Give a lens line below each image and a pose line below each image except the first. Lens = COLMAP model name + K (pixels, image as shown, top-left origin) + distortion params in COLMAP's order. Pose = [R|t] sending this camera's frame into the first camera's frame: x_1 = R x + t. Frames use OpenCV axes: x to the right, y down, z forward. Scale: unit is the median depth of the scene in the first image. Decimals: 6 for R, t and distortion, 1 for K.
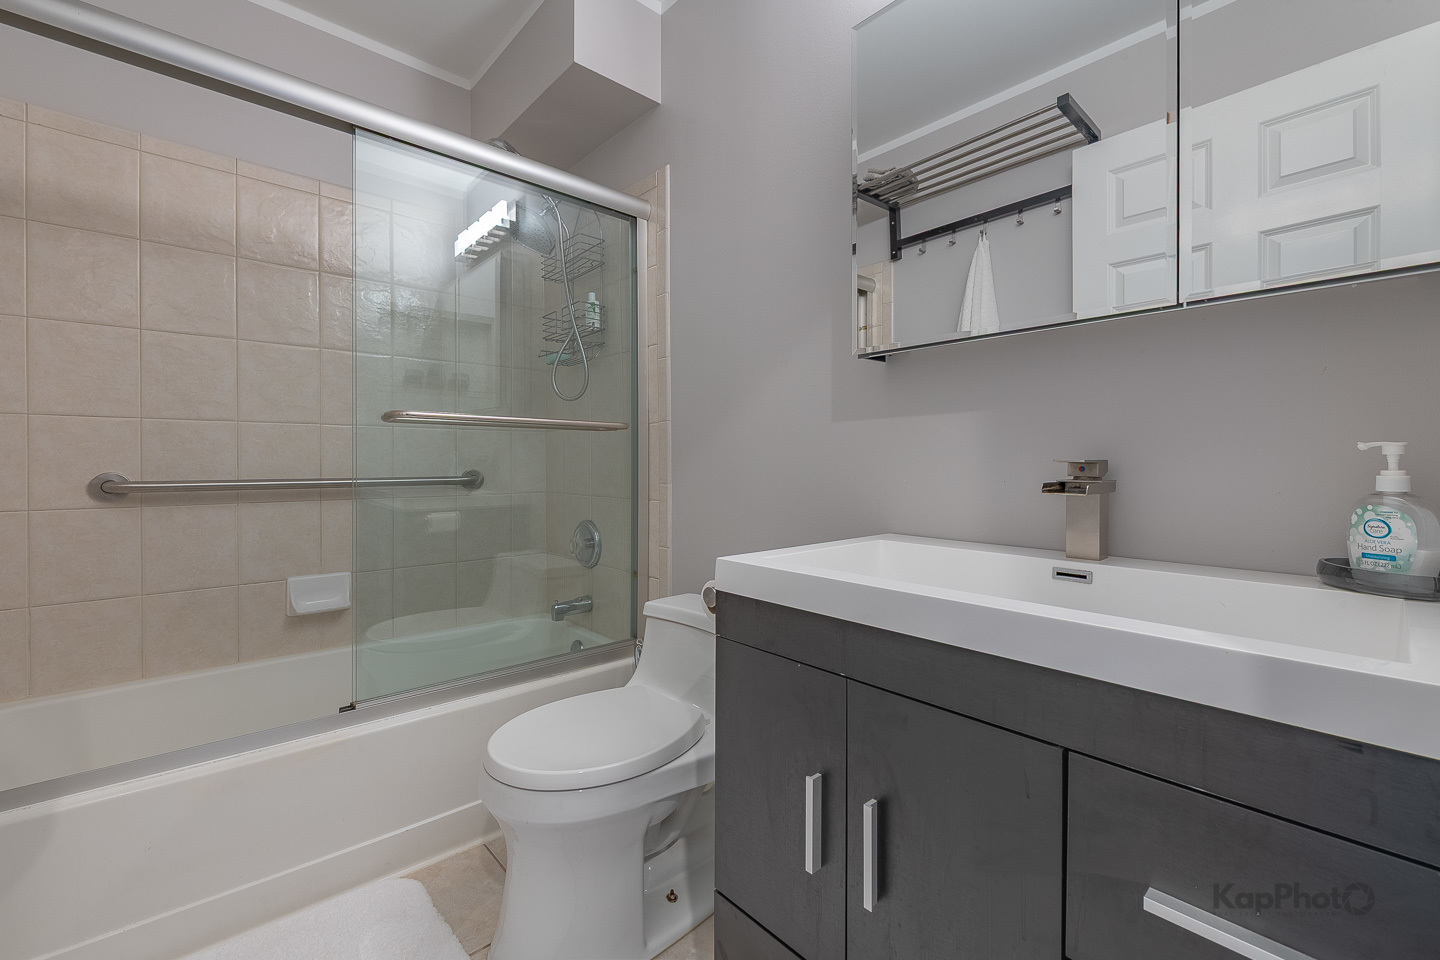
lens RADIAL K [[583.7, 0, 713.9], [0, 583.7, 470.0], [0, 0, 1]] dist [0.002195, -0.000323]
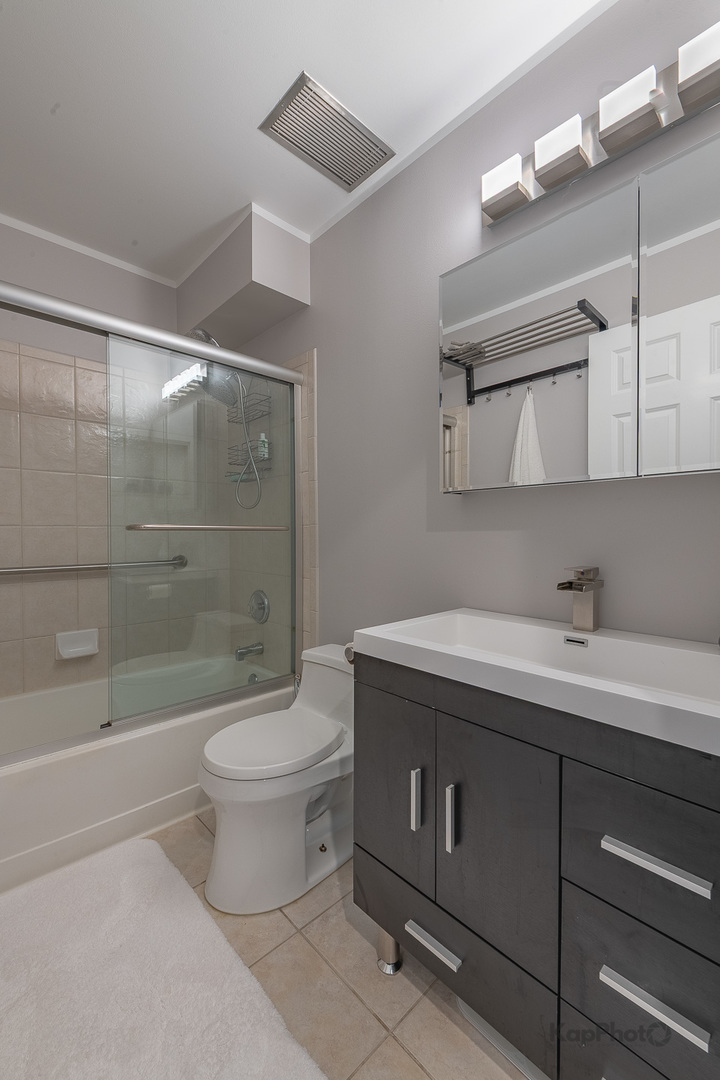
lens RADIAL K [[437.8, 0, 347.7], [0, 437.8, 525.1], [0, 0, 1]] dist [0.002195, -0.000323]
pose [[0.999798, 0.000449, 0.020118, -0.021427], [-0.000198, 0.999922, -0.012491, -0.070166], [-0.020122, 0.012485, 0.999720, -0.109618]]
